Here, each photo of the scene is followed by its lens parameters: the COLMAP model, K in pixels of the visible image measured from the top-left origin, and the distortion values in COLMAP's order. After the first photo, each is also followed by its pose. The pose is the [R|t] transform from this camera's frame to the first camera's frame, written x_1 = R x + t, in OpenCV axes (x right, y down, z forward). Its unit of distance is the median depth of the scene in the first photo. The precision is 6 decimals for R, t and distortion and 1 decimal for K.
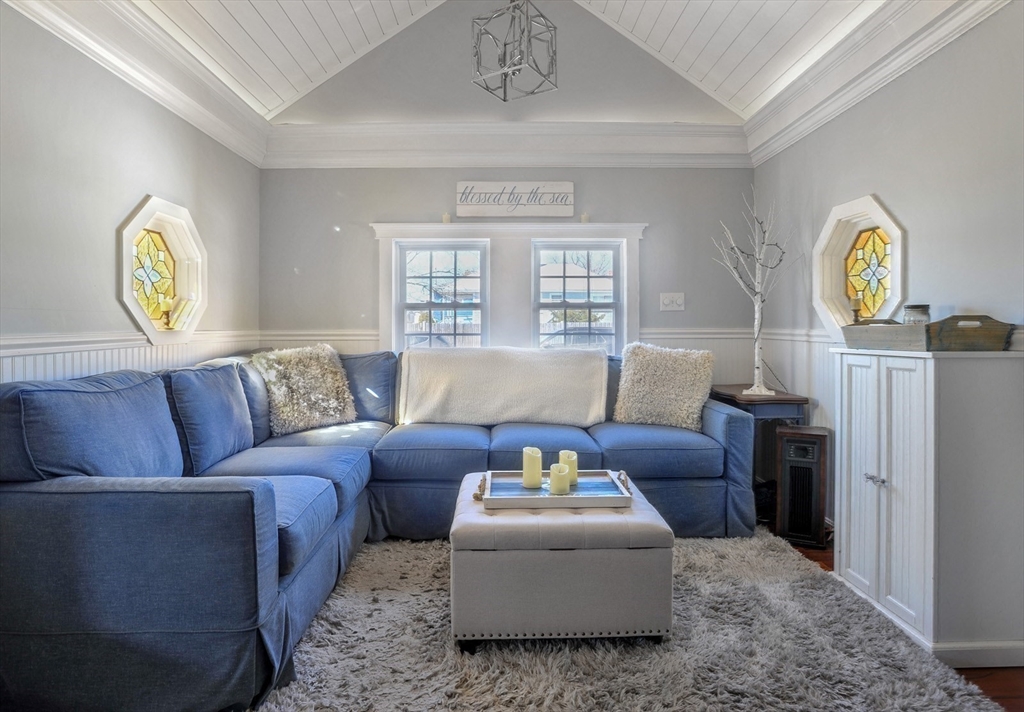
lens RADIAL K [[545.7, 0, 485.6], [0, 545.7, 329.0], [0, 0, 1]] dist [-0.042877, 0.013957]
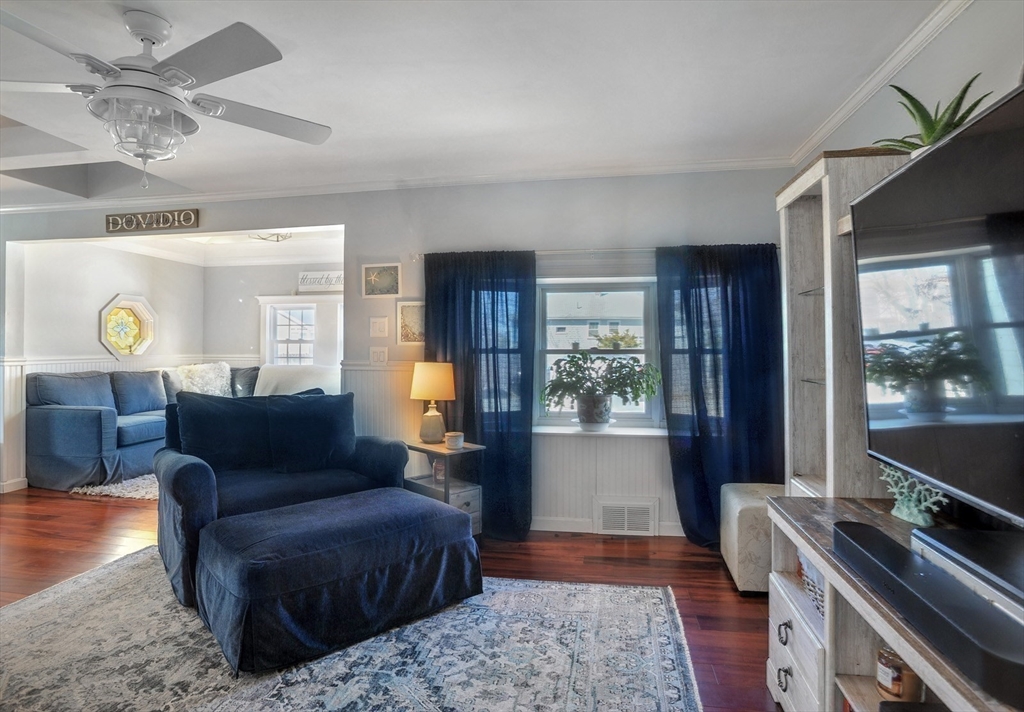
lens RADIAL K [[545.7, 0, 508.3], [0, 545.7, 346.9], [0, 0, 1]] dist [-0.042877, 0.013957]
pose [[0.981650, 0.005877, -0.190603, 1.424186], [-0.008596, 0.999873, -0.013445, -0.013845], [0.190500, 0.014836, 0.981575, -0.893922]]
